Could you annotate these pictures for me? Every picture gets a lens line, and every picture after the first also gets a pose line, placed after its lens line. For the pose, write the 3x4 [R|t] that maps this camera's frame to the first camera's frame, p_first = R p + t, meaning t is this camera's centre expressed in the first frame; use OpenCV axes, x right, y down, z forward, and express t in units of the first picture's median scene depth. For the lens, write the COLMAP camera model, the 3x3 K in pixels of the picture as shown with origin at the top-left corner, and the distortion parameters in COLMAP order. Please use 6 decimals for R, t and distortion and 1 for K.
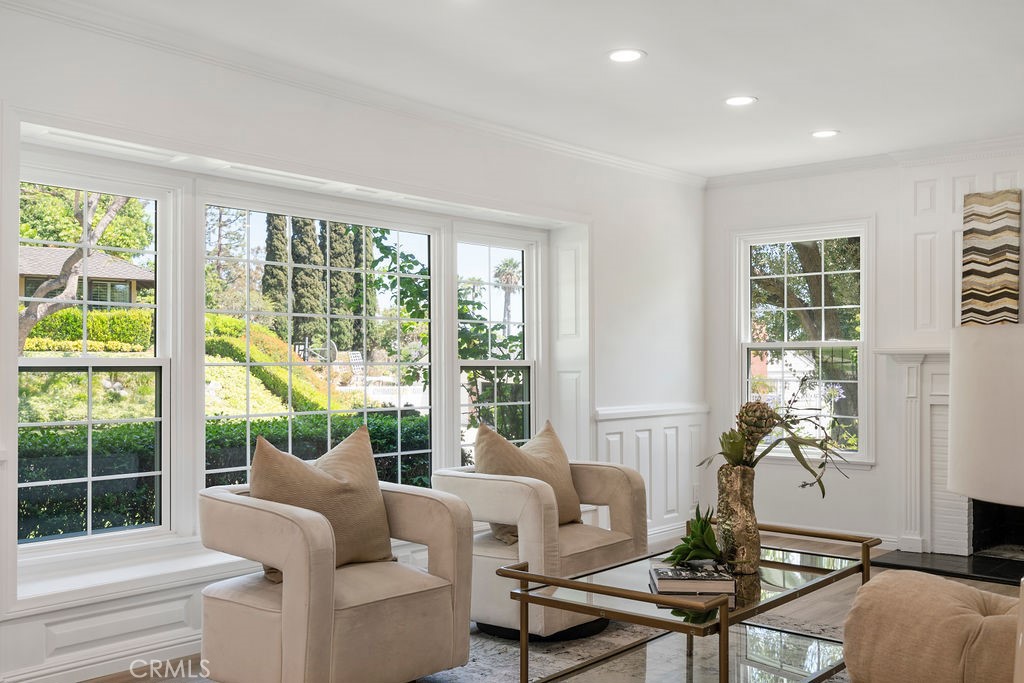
lens RADIAL K [[1026.4, 0, 512.0], [0, 1026.4, 341.5], [0, 0, 1]] dist [0.007316, 0.015003]
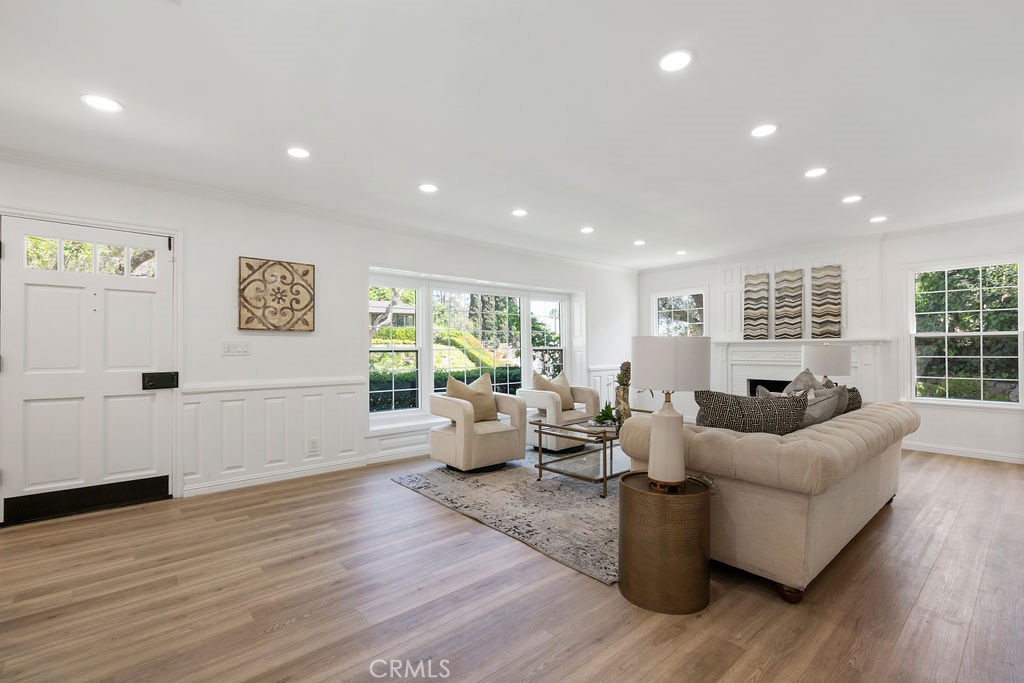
lens RADIAL K [[460.8, 0, 509.2], [0, 460.8, 338.6], [0, 0, 1]] dist [-0.003320, 0.000097]
pose [[0.988331, -0.009994, -0.151994, 0.064562], [0.010089, 0.999949, -0.000150, -0.003102], [0.151988, -0.001385, 0.988381, -0.132845]]
